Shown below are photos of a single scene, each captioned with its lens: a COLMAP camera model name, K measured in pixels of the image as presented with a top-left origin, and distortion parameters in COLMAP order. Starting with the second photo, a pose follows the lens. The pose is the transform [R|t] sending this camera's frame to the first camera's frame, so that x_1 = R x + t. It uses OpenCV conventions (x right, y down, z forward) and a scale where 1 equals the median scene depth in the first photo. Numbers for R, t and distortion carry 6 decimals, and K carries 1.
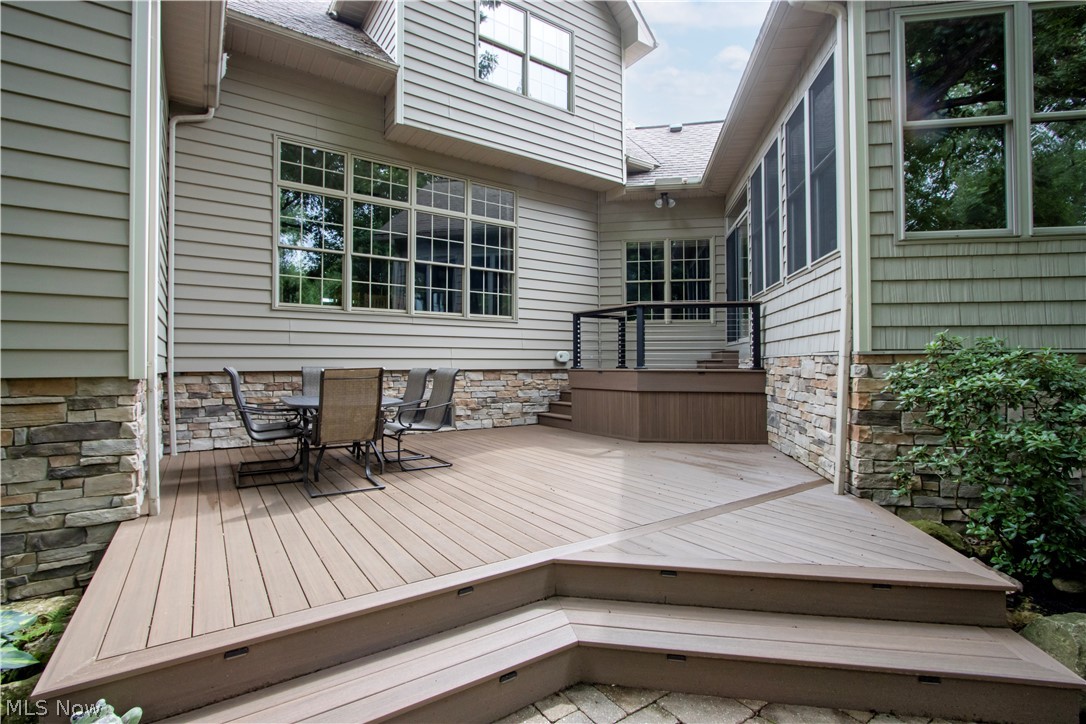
lens RADIAL K [[506.4, 0, 542.8], [0, 506.4, 357.1], [0, 0, 1]] dist [-0.005049, -0.000229]
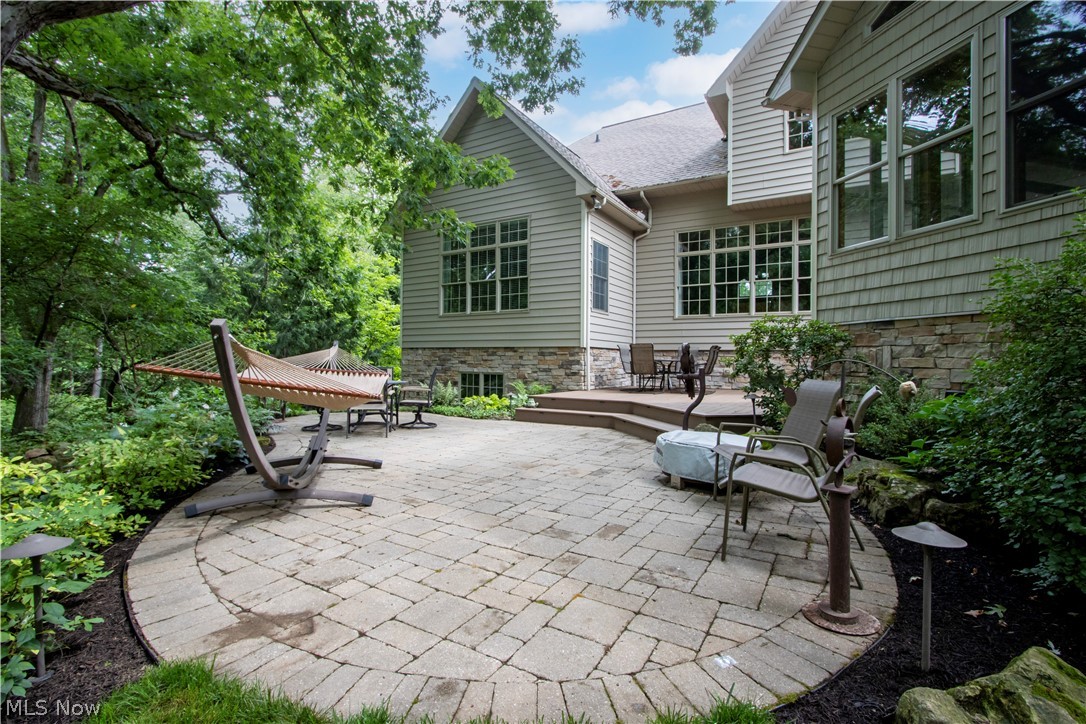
lens RADIAL K [[506.4, 0, 542.8], [0, 506.4, 361.5], [0, 0, 1]] dist [-0.005049, -0.000229]
pose [[0.422248, 0.005774, -0.906462, 1.016340], [0.001141, 0.999976, 0.006901, 0.055912], [0.906480, -0.003948, 0.422231, -0.302033]]
